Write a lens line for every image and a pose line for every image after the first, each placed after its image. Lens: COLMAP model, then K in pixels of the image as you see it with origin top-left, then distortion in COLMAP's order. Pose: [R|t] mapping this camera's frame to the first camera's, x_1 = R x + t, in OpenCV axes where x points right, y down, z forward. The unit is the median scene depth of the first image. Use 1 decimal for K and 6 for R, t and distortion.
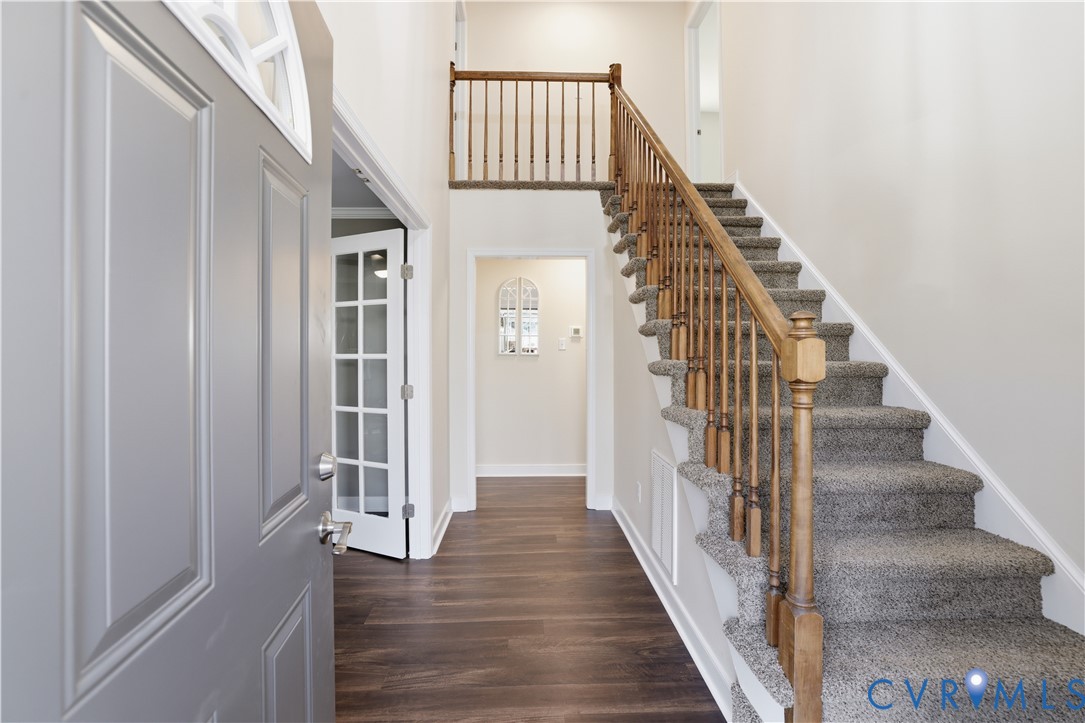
lens RADIAL K [[458.2, 0, 541.1], [0, 458.2, 356.3], [0, 0, 1]] dist [-0.030931, 0.005315]
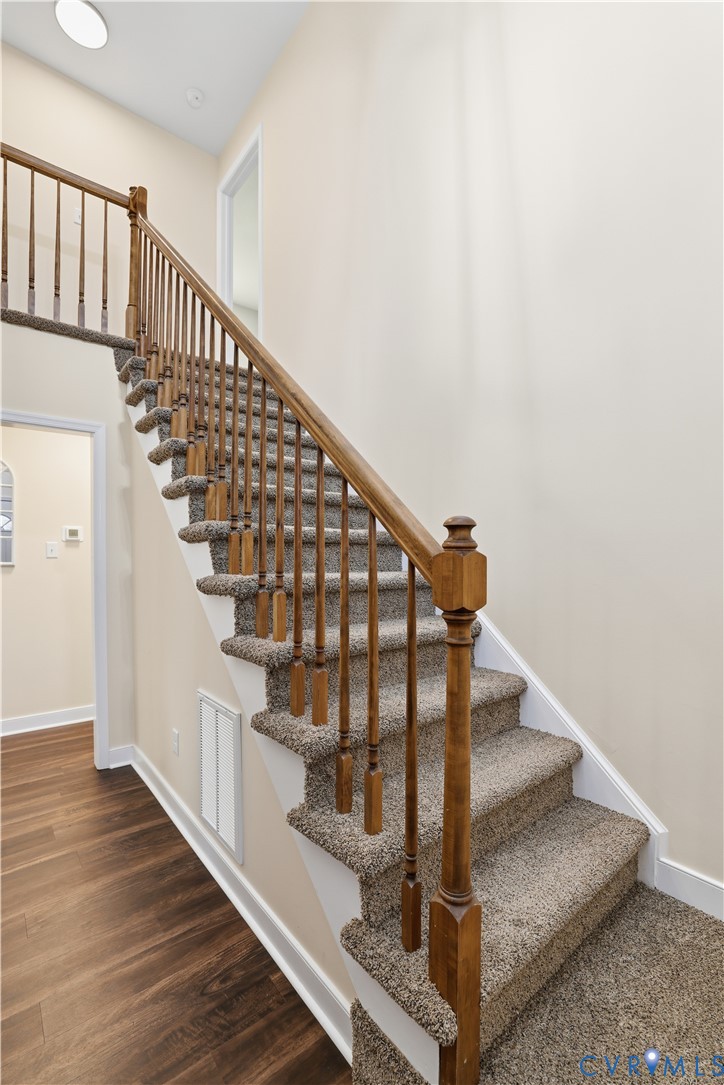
lens RADIAL K [[458.2, 0, 341.7], [0, 458.2, 563.4], [0, 0, 1]] dist [-0.030931, 0.005315]
pose [[0.808151, -0.008349, 0.588917, -0.011324], [0.006242, 0.999965, 0.005611, -0.009663], [-0.588943, -0.000858, 0.808174, 0.203067]]
